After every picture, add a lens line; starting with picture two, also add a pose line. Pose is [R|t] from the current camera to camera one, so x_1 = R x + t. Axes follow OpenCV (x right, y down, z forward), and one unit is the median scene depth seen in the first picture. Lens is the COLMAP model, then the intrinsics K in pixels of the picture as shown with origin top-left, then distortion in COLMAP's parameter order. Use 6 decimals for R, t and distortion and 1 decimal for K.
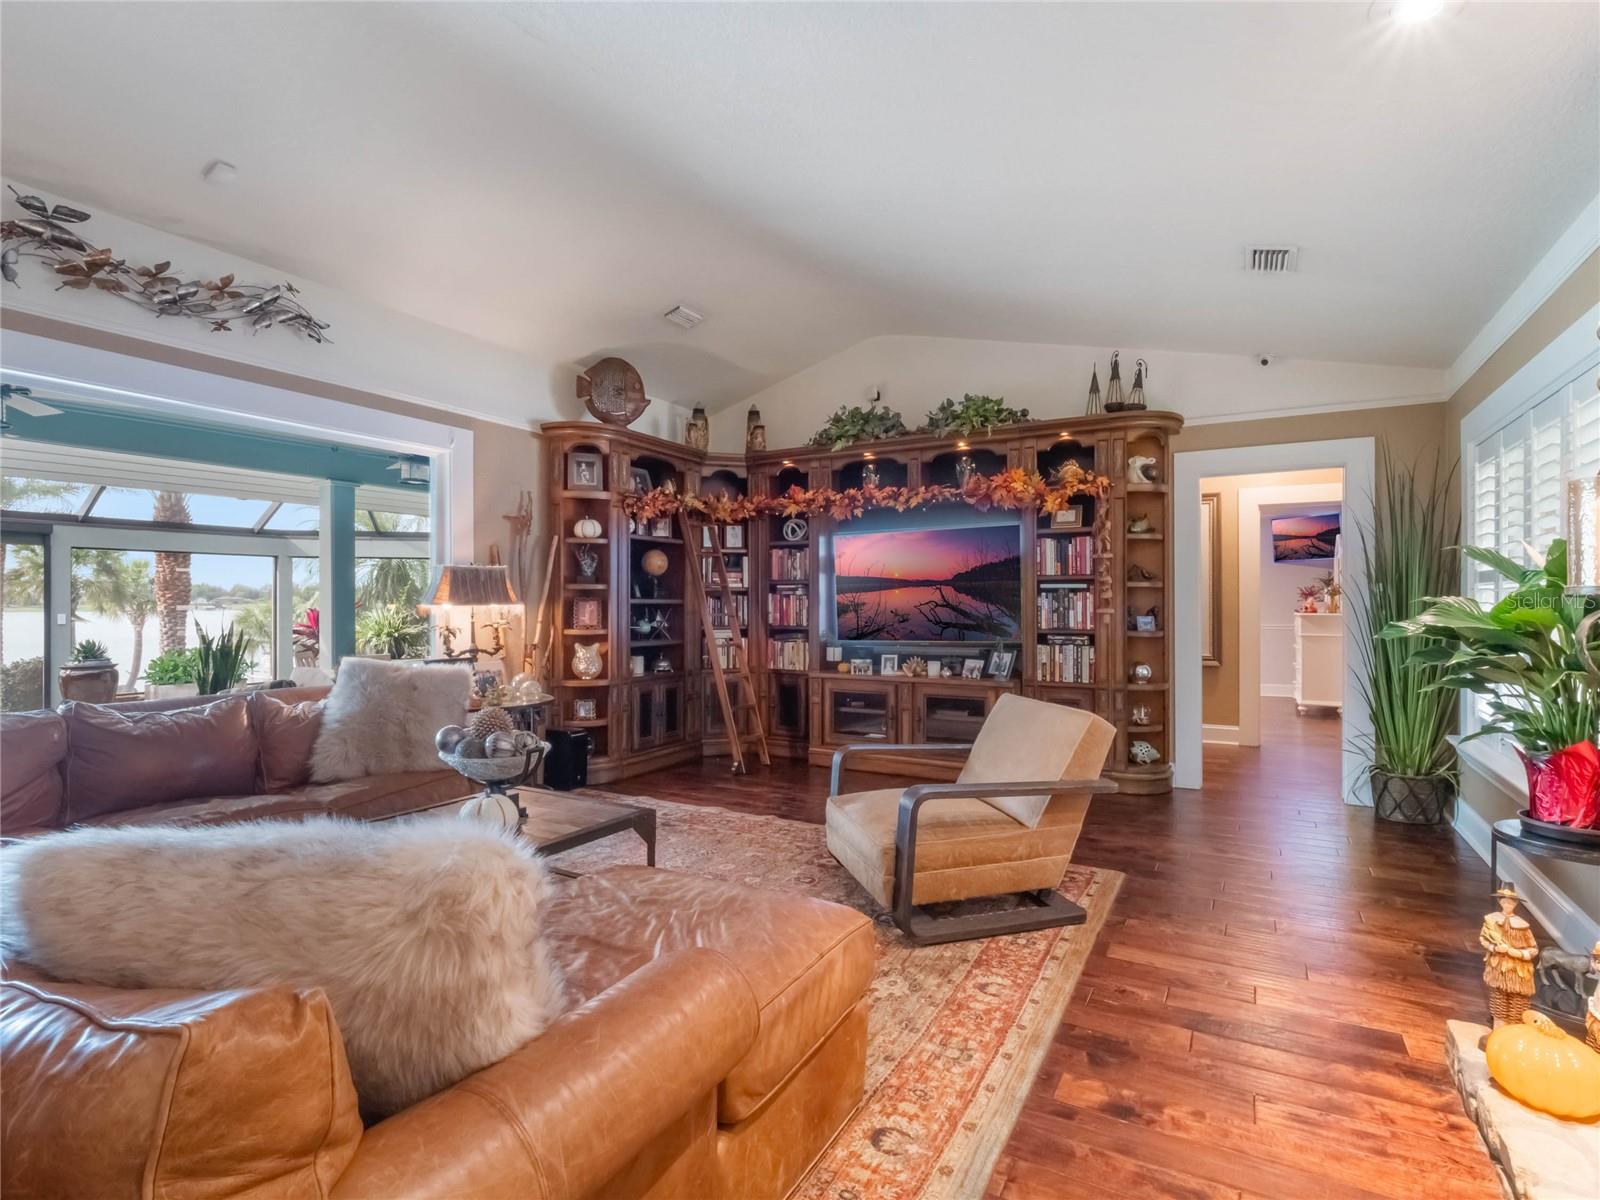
lens RADIAL K [[786.7, 0, 813.2], [0, 786.7, 604.5], [0, 0, 1]] dist [-0.011473, 0.002297]
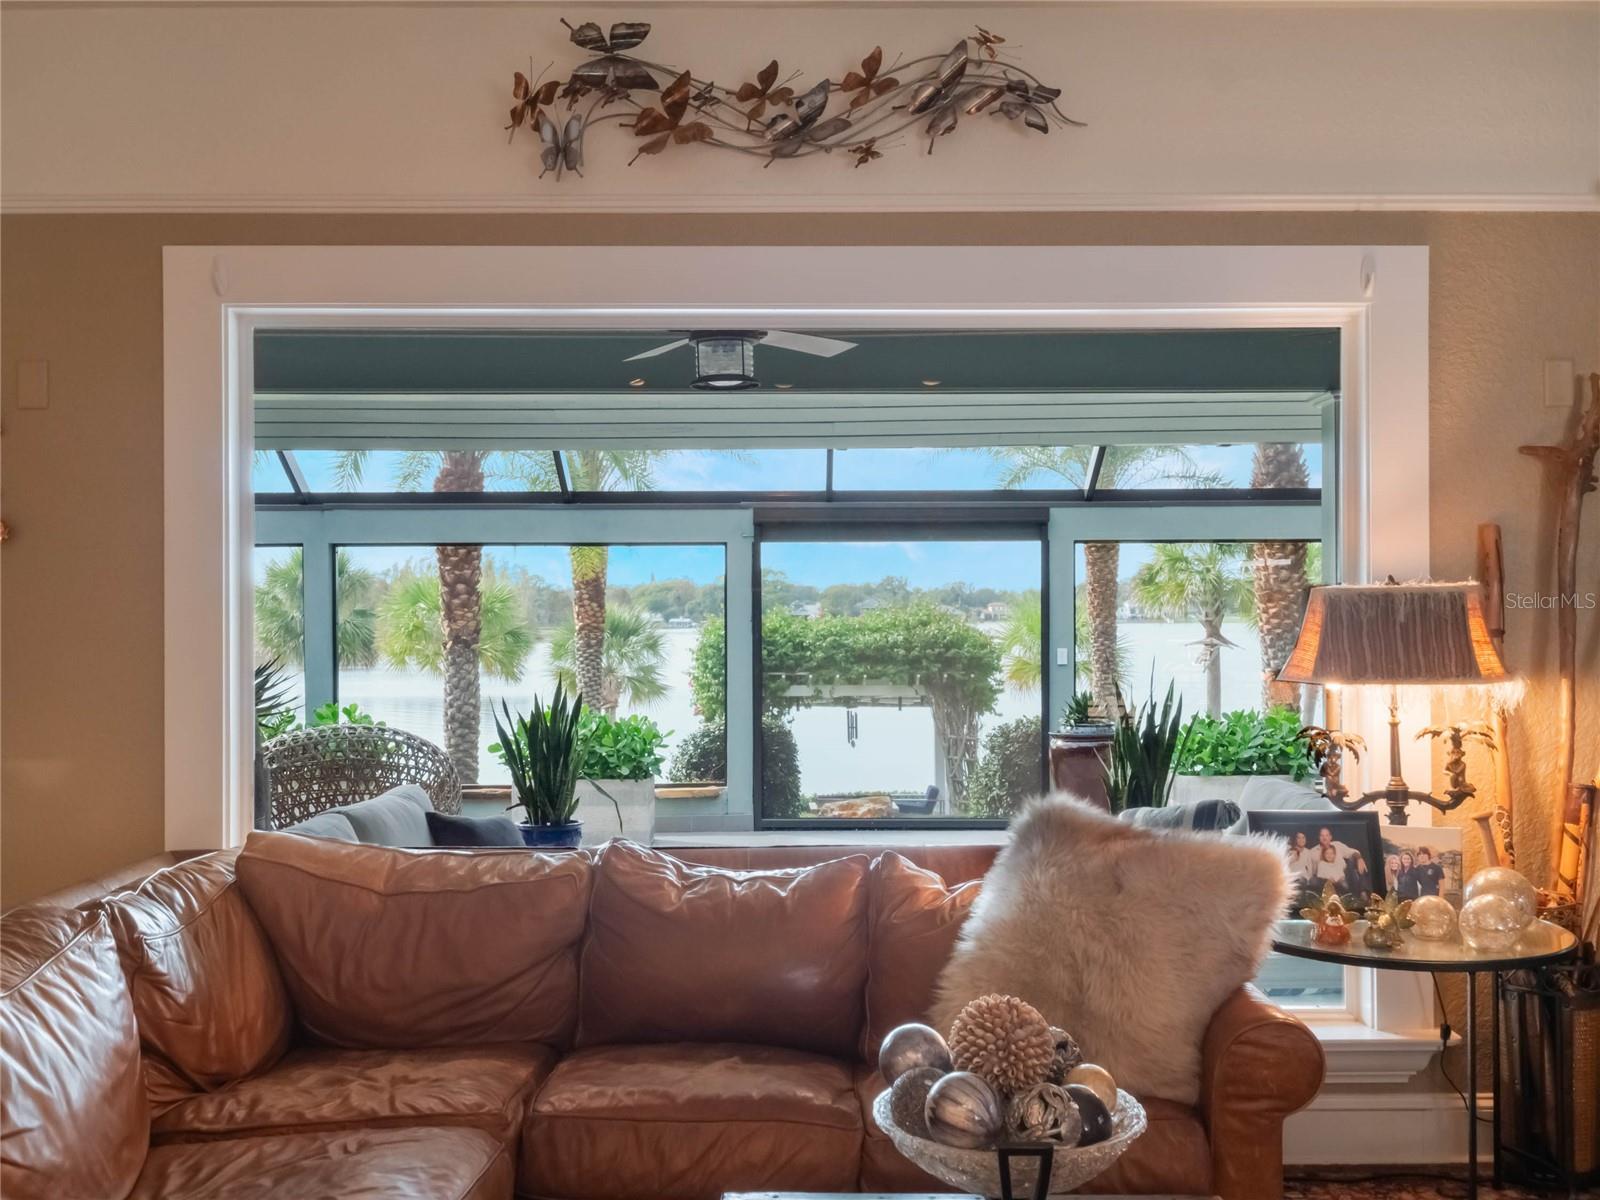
lens RADIAL K [[1644.9, 0, 741.7], [0, 1644.9, 607.1], [0, 0, 1]] dist [0.040196, -0.010371]
pose [[0.505499, -0.005206, -0.862811, 0.157112], [-0.001174, 0.999977, -0.006722, -0.037554], [0.862826, 0.004411, 0.505481, 0.343243]]
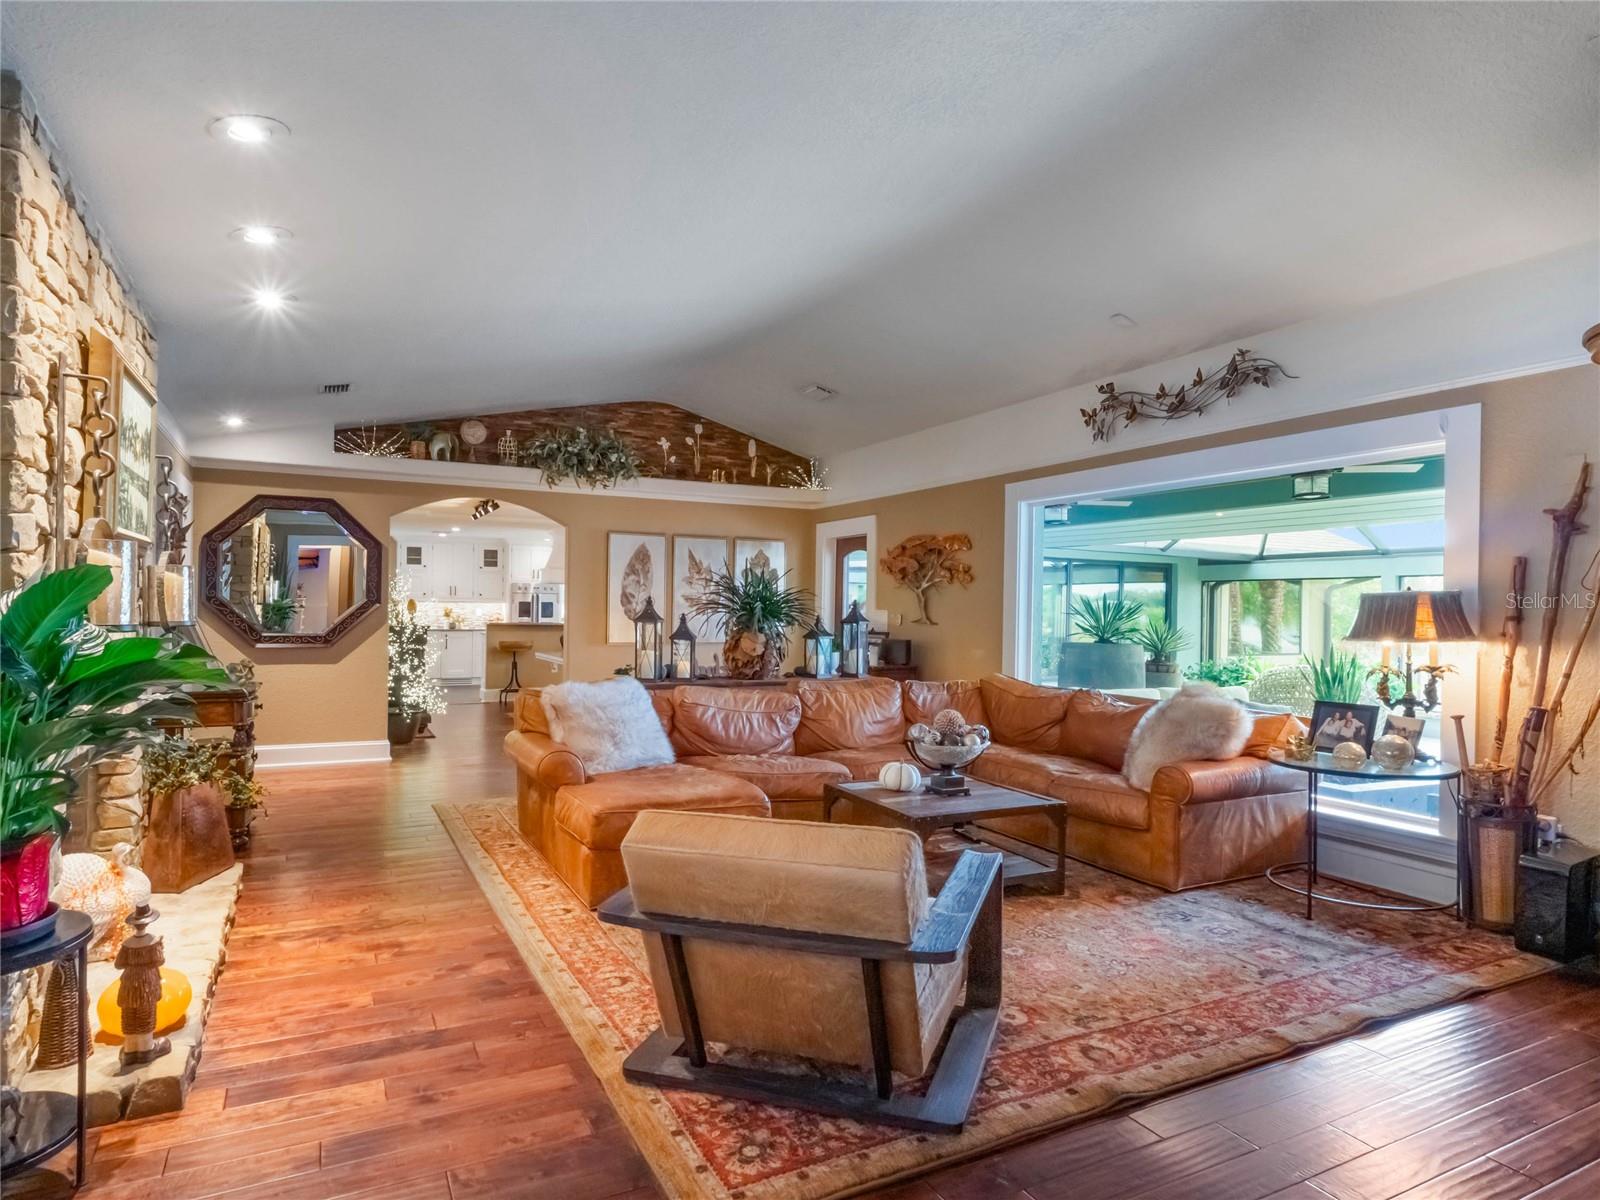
lens RADIAL K [[860.3, 0, 862.3], [0, 860.3, 602.0], [0, 0, 1]] dist [-0.000452, -0.000021]
pose [[-0.474622, -0.012584, -0.880100, 0.684702], [-0.016768, 0.999846, -0.005253, -0.029938], [0.880030, 0.012264, -0.474759, 1.126034]]
